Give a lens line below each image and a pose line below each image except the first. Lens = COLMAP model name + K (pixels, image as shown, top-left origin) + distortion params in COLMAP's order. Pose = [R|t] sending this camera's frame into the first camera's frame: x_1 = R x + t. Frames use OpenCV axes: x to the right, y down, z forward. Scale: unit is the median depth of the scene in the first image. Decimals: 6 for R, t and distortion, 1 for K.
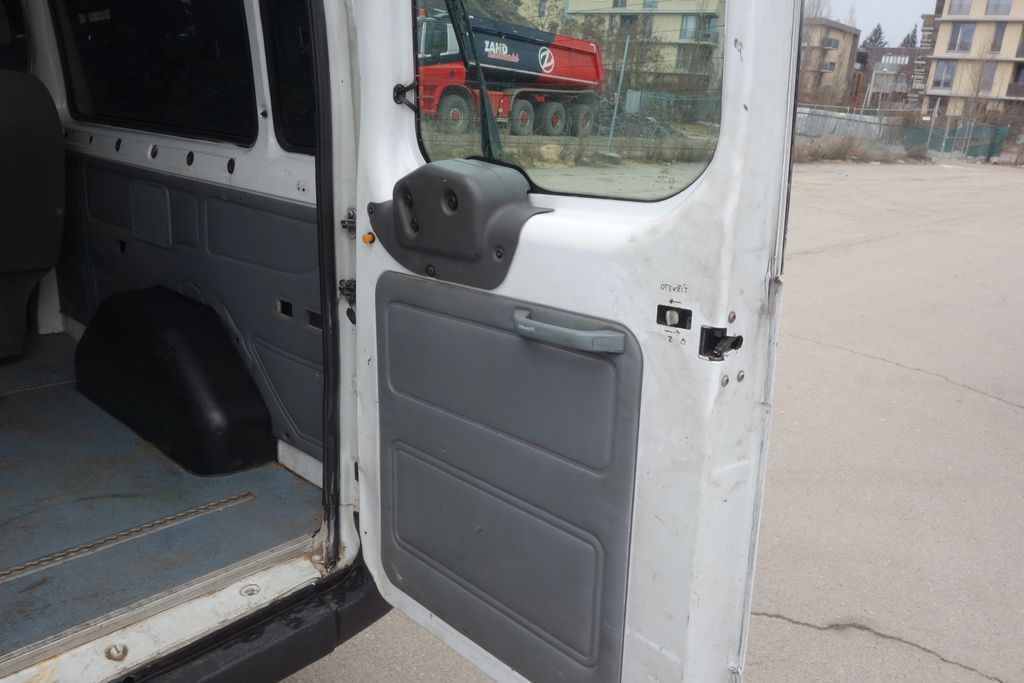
lens RADIAL K [[807.0, 0, 510.7], [0, 807.0, 338.7], [0, 0, 1]] dist [0.006168, -0.002926]
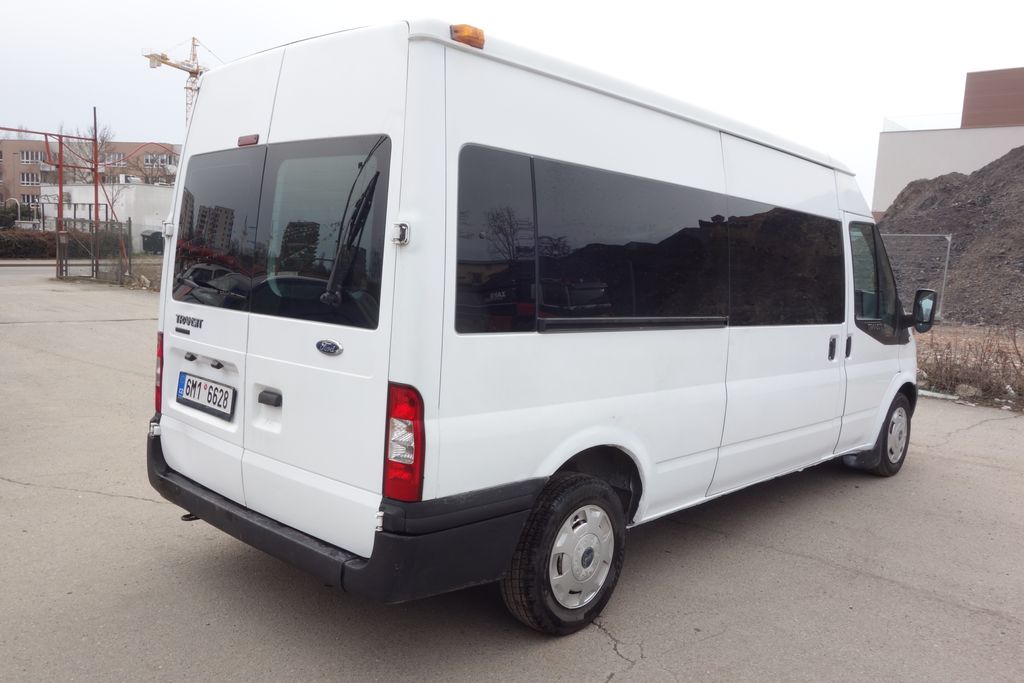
lens RADIAL K [[812.5, 0, 510.5], [0, 812.5, 341.4], [0, 0, 1]] dist [-0.001867, 0.003356]
pose [[0.009144, 0.035524, -0.999327, 0.877402], [-0.337604, 0.940799, 0.030354, -0.156344], [0.941244, 0.337099, 0.020596, 0.694892]]
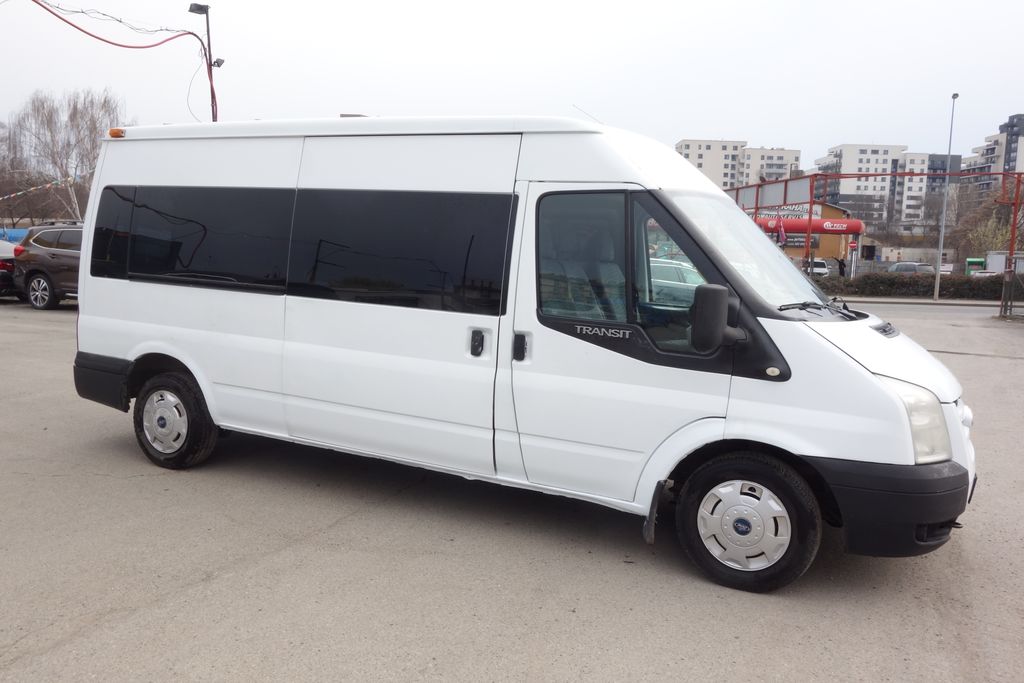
lens RADIAL K [[811.6, 0, 512.0], [0, 811.6, 341.5], [0, 0, 1]] dist [-0.001957, 0.007344]
pose [[-0.952870, -0.074921, -0.293982, -0.556652], [-0.183659, 0.913741, 0.362418, -0.925014], [0.241471, 0.399330, -0.884436, 2.853679]]
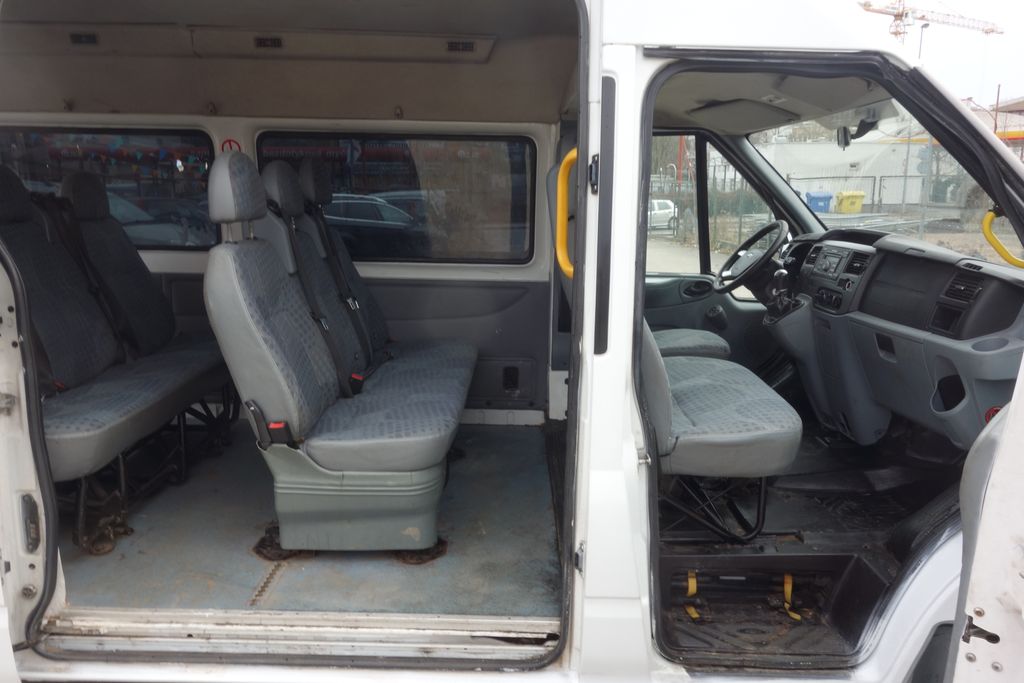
lens RADIAL K [[811.6, 0, 512.0], [0, 811.6, 341.5], [0, 0, 1]] dist [-0.001957, 0.007344]
pose [[-0.728794, 0.048697, -0.682999, -0.466836], [-0.254638, 0.906656, 0.336355, -0.625729], [0.635624, 0.419051, -0.648366, 1.841993]]
